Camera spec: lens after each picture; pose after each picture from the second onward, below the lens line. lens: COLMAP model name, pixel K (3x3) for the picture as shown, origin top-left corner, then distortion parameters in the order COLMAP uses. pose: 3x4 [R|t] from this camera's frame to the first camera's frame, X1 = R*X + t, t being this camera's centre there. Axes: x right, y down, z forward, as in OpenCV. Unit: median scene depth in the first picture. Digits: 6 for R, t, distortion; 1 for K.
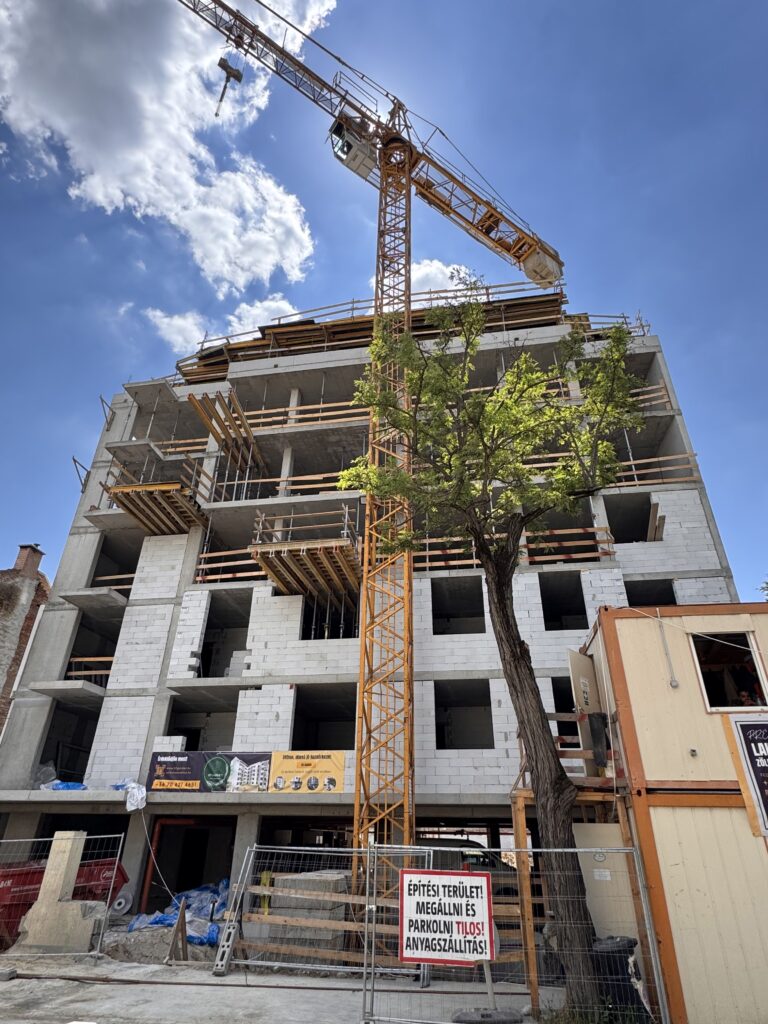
lens RADIAL K [[575.2, 0, 384.0], [0, 575.2, 512.0], [0, 0, 1]] dist [-0.000758, -0.000661]
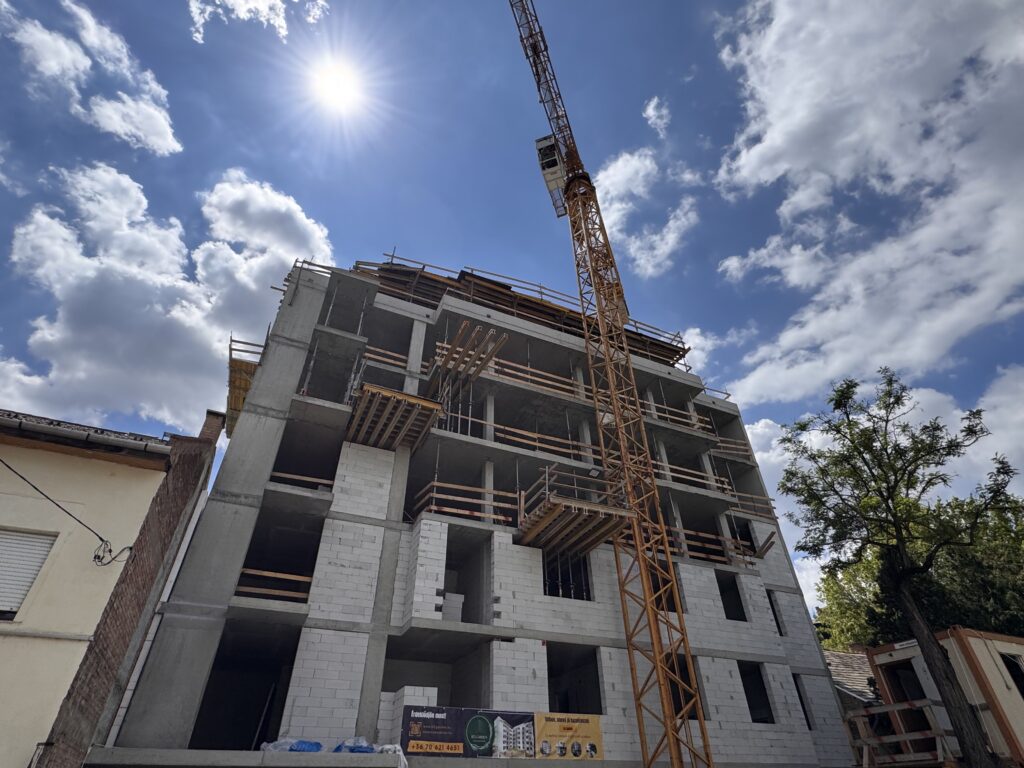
lens RADIAL K [[529.1, 0, 512.0], [0, 529.1, 384.0], [0, 0, 1]] dist [0.002545, 0.000380]
pose [[0.832220, 0.327720, 0.447224, -0.731400], [-0.256186, 0.942636, -0.214024, 0.084056], [-0.491710, 0.063543, 0.868438, 0.182233]]
